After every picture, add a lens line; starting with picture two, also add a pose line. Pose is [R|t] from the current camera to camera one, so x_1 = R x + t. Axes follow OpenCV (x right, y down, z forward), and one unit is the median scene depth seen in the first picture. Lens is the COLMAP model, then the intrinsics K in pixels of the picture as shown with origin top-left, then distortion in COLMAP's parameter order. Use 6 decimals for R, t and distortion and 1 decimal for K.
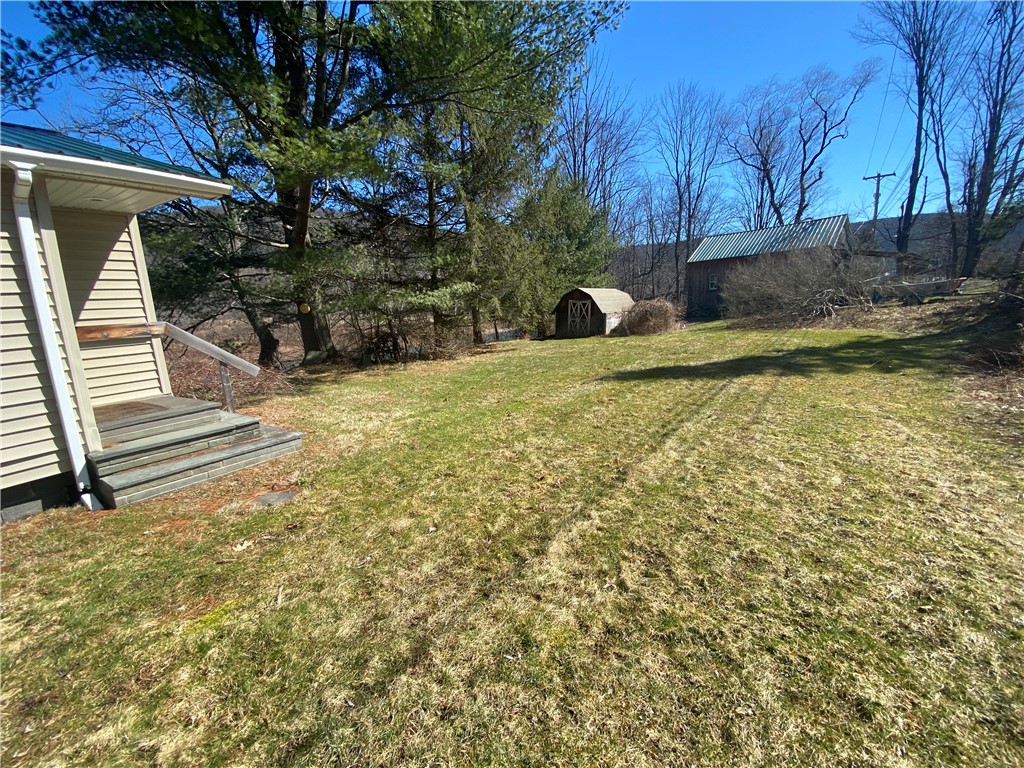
lens RADIAL K [[416.7, 0, 512.0], [0, 416.7, 384.0], [0, 0, 1]] dist [-0.010320, -0.009376]
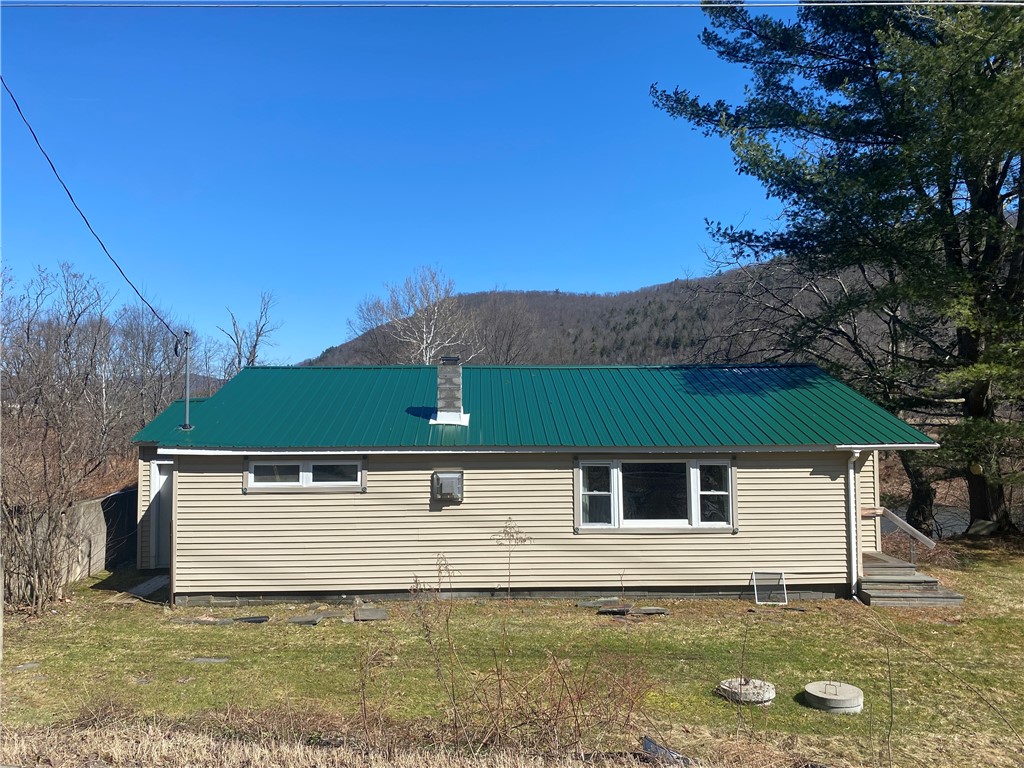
lens RADIAL K [[765.1, 0, 512.0], [0, 765.1, 384.0], [0, 0, 1]] dist [0.065974, -0.101626]
pose [[0.541722, 0.012231, -0.840468, 1.070313], [-0.179108, 0.978610, -0.101202, -0.064330], [0.821253, 0.205358, 0.532326, -2.242856]]
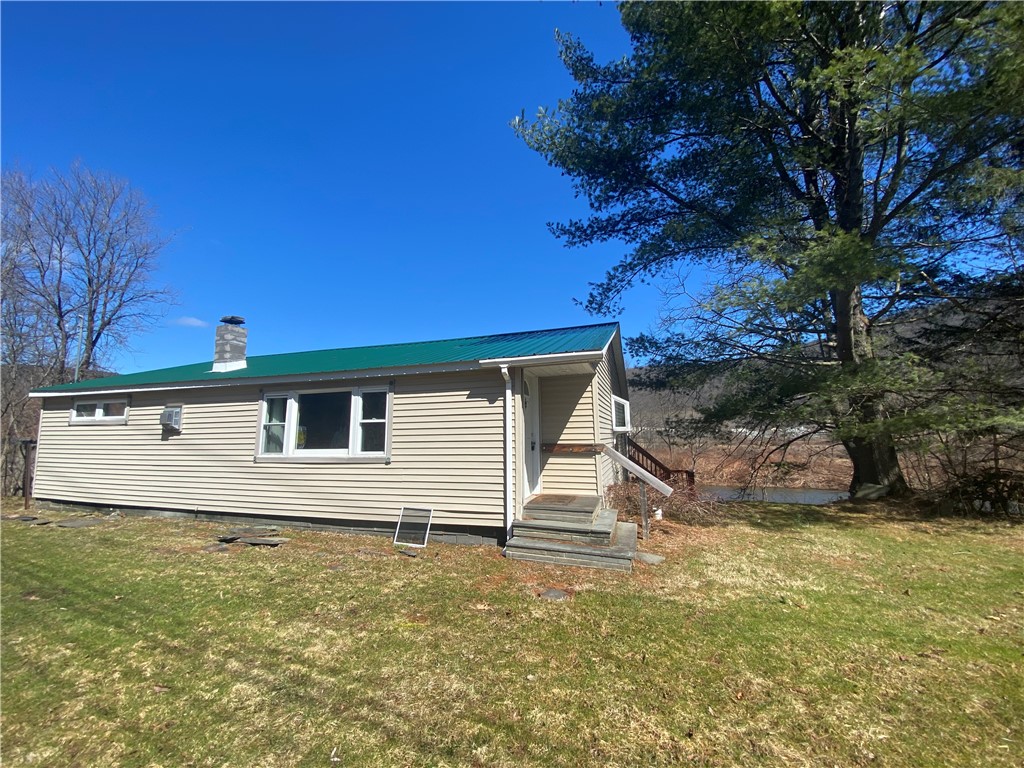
lens RADIAL K [[406.4, 0, 507.9], [0, 406.4, 384.7], [0, 0, 1]] dist [0.032323, -0.027954]
pose [[0.219973, -0.077963, -0.972386, 0.537643], [-0.182367, 0.975941, -0.119503, -0.139916], [0.958308, 0.203618, 0.200462, 0.411931]]
